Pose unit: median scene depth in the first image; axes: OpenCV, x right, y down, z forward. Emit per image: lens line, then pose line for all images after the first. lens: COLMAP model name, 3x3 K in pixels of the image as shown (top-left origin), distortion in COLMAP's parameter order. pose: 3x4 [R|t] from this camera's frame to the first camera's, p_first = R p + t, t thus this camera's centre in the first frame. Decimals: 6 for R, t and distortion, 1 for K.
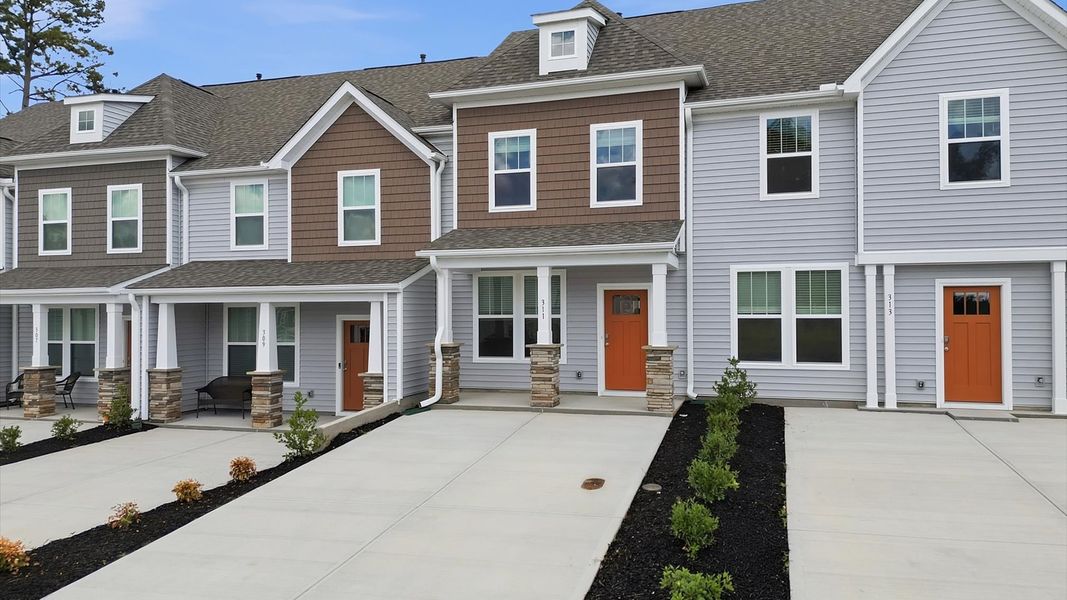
lens RADIAL K [[770.9, 0, 543.0], [0, 770.9, 304.7], [0, 0, 1]] dist [0.043809, -0.040959]
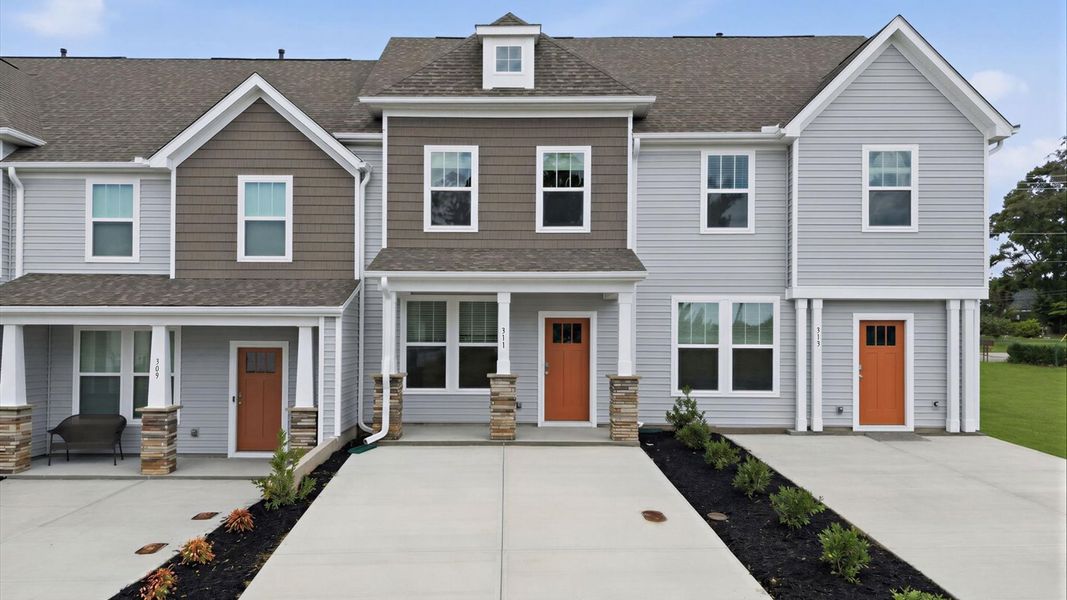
lens RADIAL K [[770.9, 0, 515.3], [0, 770.9, 332.1], [0, 0, 1]] dist [0.043809, -0.040959]
pose [[0.955451, 0.012132, 0.294901, -0.247237], [-0.011808, 0.999926, -0.002879, 0.002354], [-0.294914, -0.000732, 0.955523, 0.085103]]
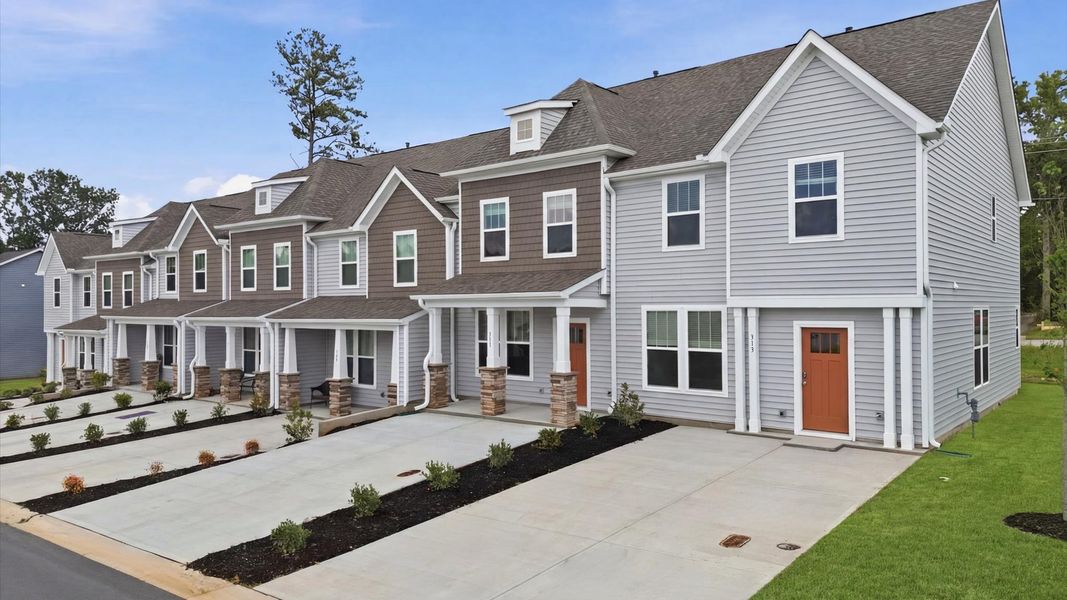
lens RADIAL K [[770.9, 0, 536.4], [0, 770.9, 302.3], [0, 0, 1]] dist [0.043809, -0.040959]
pose [[0.924870, 0.000941, -0.380283, 0.531425], [-0.002288, 0.999993, -0.003089, -0.050231], [0.380277, 0.003727, 0.924865, -0.168550]]
